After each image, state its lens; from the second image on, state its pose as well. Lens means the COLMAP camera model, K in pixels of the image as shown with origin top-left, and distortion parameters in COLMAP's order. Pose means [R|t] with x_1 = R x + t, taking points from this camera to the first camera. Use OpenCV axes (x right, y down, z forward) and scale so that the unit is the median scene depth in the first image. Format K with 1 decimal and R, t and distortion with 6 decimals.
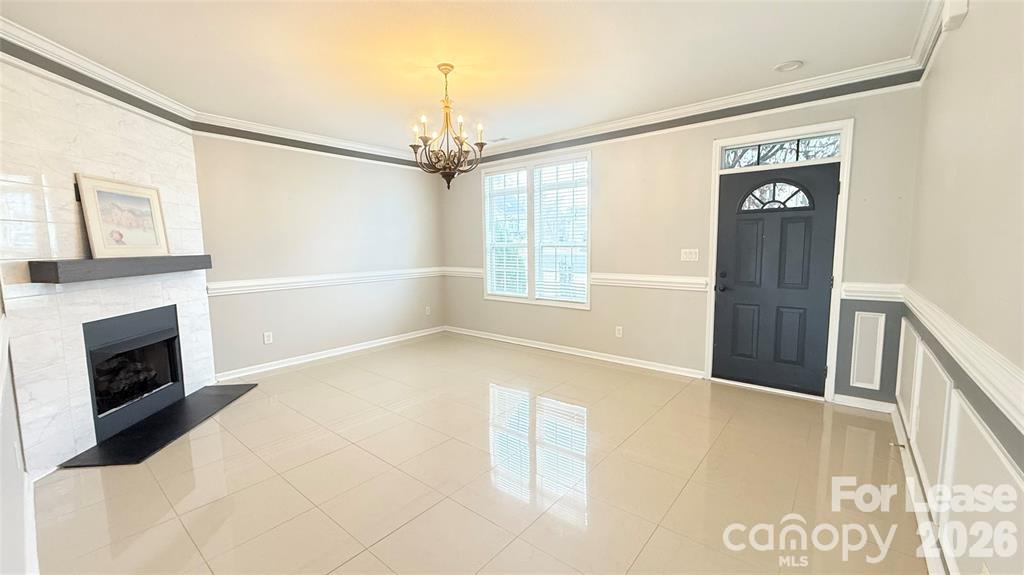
lens RADIAL K [[407.5, 0, 512.0], [0, 407.5, 287.5], [0, 0, 1]] dist [-0.000720, -0.000049]
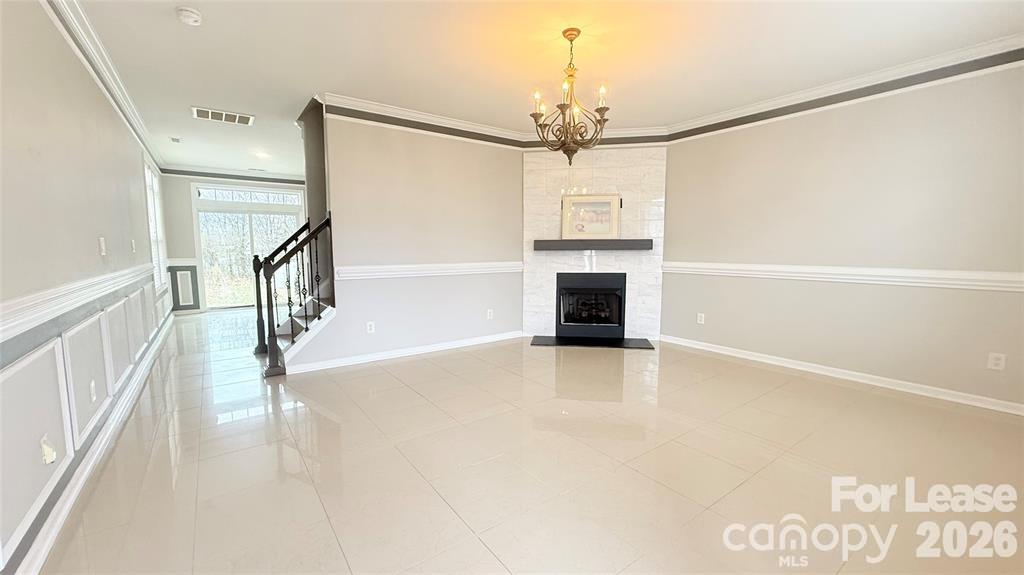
lens RADIAL K [[407.5, 0, 512.0], [0, 407.5, 287.5], [0, 0, 1]] dist [-0.000720, -0.000049]
pose [[-0.244448, 0.113470, -0.963001, 0.770870], [-0.096979, 0.985289, 0.140713, -0.083115], [0.964801, 0.127788, -0.229847, 1.079671]]
